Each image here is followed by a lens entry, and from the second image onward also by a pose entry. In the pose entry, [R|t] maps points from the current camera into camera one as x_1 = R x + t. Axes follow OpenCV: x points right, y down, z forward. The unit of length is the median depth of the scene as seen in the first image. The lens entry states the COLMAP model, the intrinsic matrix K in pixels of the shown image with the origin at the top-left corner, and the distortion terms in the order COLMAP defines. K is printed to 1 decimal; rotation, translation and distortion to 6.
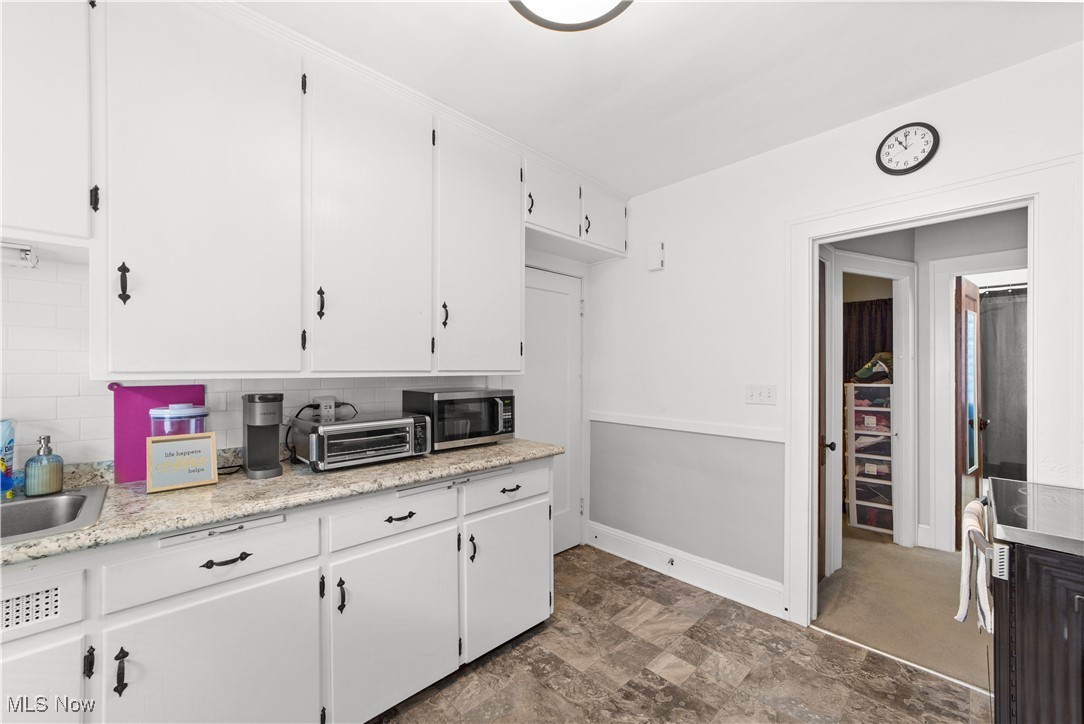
lens RADIAL K [[426.4, 0, 540.3], [0, 426.4, 368.5], [0, 0, 1]] dist [-0.011046, 0.005062]
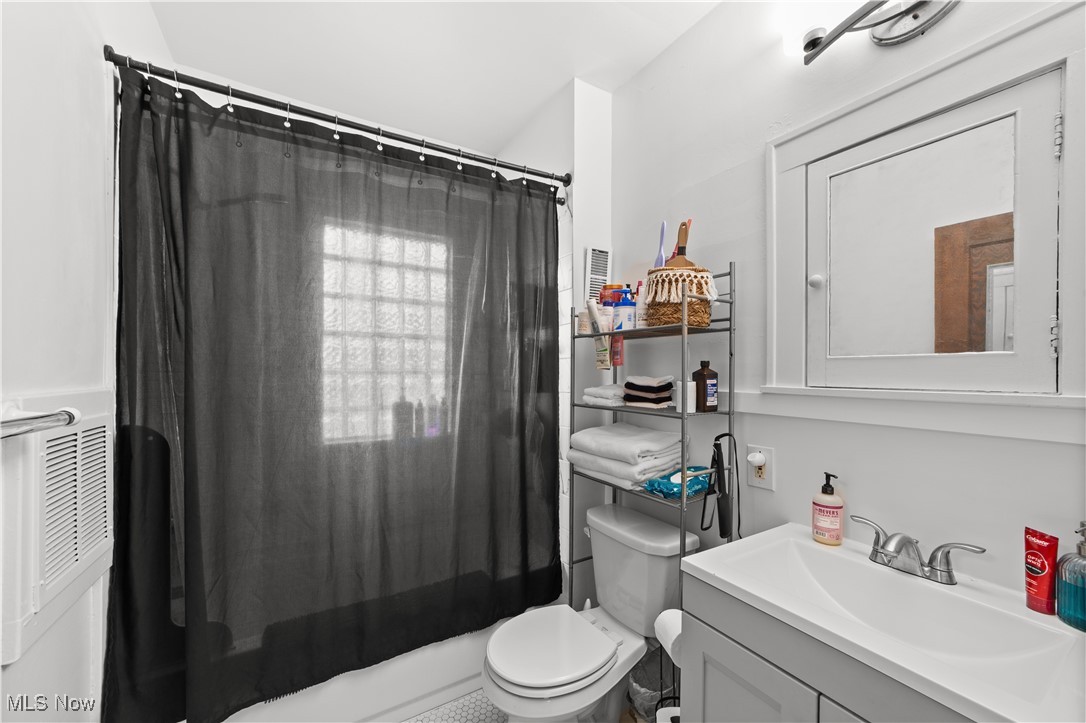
lens RADIAL K [[427.2, 0, 543.6], [0, 427.2, 367.9], [0, 0, 1]] dist [-0.011046, 0.005062]
pose [[0.238431, 0.000219, 0.971159, 0.817145], [0.001725, 0.999998, -0.000649, 0.013244], [-0.971158, 0.001830, 0.238431, 0.711312]]
